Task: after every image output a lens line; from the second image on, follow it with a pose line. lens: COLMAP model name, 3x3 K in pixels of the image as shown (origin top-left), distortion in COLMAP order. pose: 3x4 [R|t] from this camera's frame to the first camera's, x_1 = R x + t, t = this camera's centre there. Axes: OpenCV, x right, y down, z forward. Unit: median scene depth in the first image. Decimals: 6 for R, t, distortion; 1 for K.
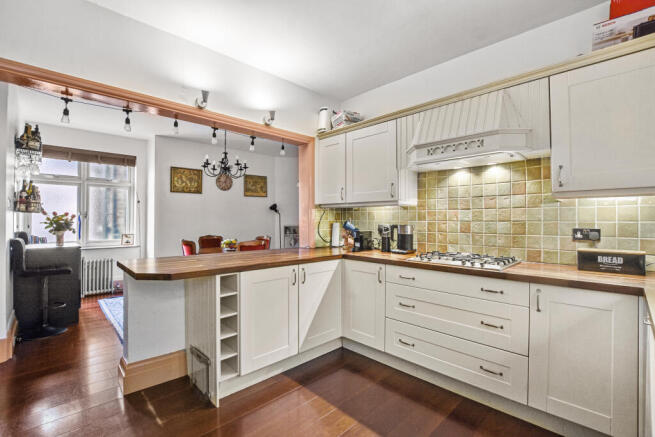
lens RADIAL K [[292.5, 0, 328.1], [0, 292.5, 220.1], [0, 0, 1]] dist [-0.000658, 0.000002]
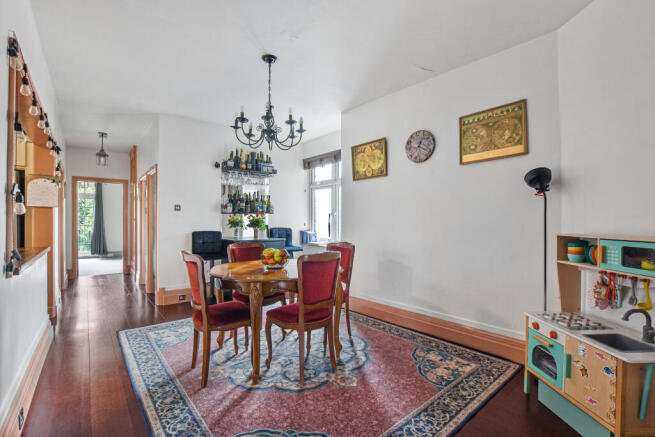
lens RADIAL K [[292.5, 0, 327.9], [0, 292.5, 221.5], [0, 0, 1]] dist [-0.000658, 0.000002]
pose [[-0.061646, 0.000454, -0.998098, 0.200796], [0.003295, 0.999995, 0.000251, 0.008235], [0.998093, -0.003273, -0.061647, 0.865133]]
